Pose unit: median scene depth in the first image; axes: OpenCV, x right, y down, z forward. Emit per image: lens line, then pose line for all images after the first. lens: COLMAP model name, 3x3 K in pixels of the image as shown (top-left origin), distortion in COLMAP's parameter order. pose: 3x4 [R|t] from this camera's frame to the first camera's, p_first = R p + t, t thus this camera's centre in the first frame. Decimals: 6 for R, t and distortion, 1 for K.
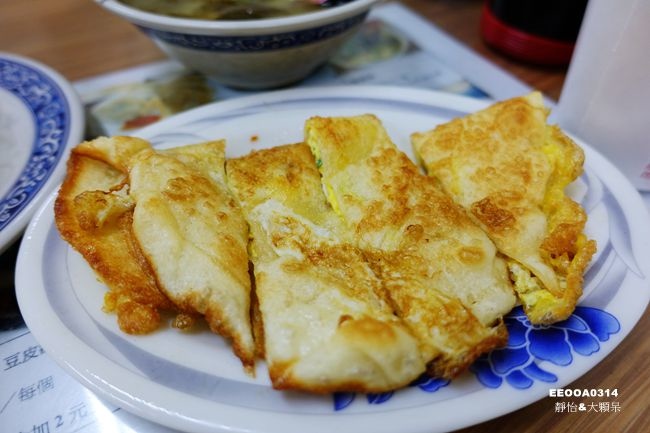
lens RADIAL K [[451.6, 0, 324.6], [0, 451.6, 216.6], [0, 0, 1]] dist [-0.000823, -0.000546]
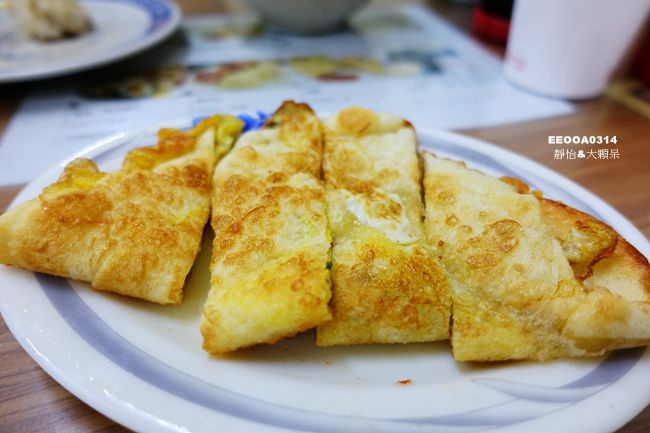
lens RADIAL K [[451.6, 0, 324.6], [0, 451.6, 216.4], [0, 0, 1]] dist [-0.000823, -0.000546]
pose [[-0.950901, -0.214025, 0.223562, -0.180970], [0.211517, 0.077919, 0.974263, -0.980728], [-0.225936, 0.973716, -0.028824, 1.030334]]
